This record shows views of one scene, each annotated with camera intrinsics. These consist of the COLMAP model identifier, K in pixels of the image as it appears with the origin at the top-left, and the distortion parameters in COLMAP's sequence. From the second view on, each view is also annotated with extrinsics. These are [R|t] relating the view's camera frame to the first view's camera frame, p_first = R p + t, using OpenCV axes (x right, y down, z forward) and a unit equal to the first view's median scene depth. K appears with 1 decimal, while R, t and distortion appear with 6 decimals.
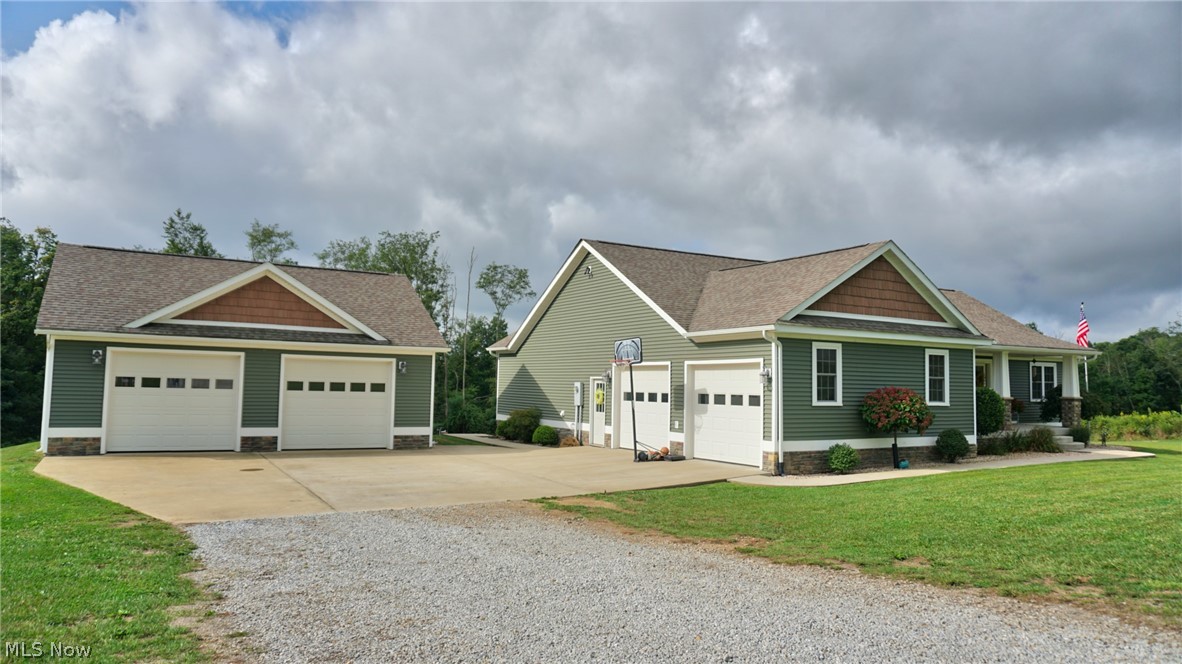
lens RADIAL K [[817.7, 0, 601.3], [0, 817.7, 329.7], [0, 0, 1]] dist [-0.063126, 0.078216]
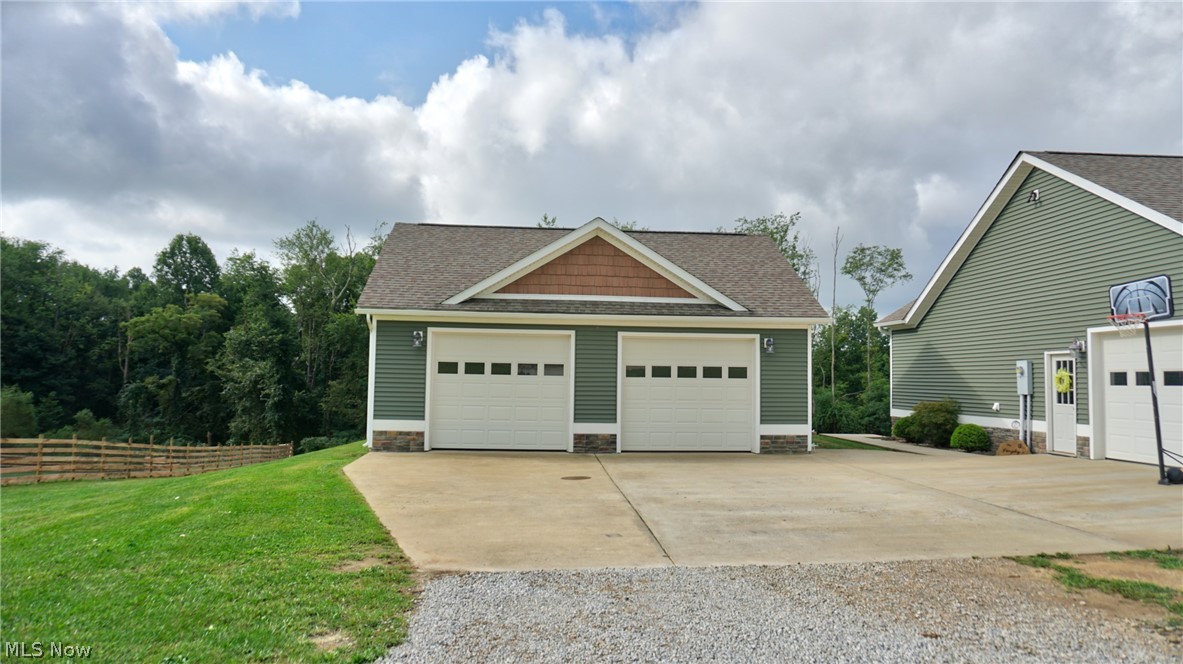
lens RADIAL K [[818.4, 0, 601.8], [0, 818.4, 329.7], [0, 0, 1]] dist [-0.063126, 0.078216]
pose [[0.906725, -0.035592, -0.420218, -0.066368], [0.035782, 0.999332, -0.007435, 0.032446], [0.420202, -0.008295, 0.907393, 0.250283]]
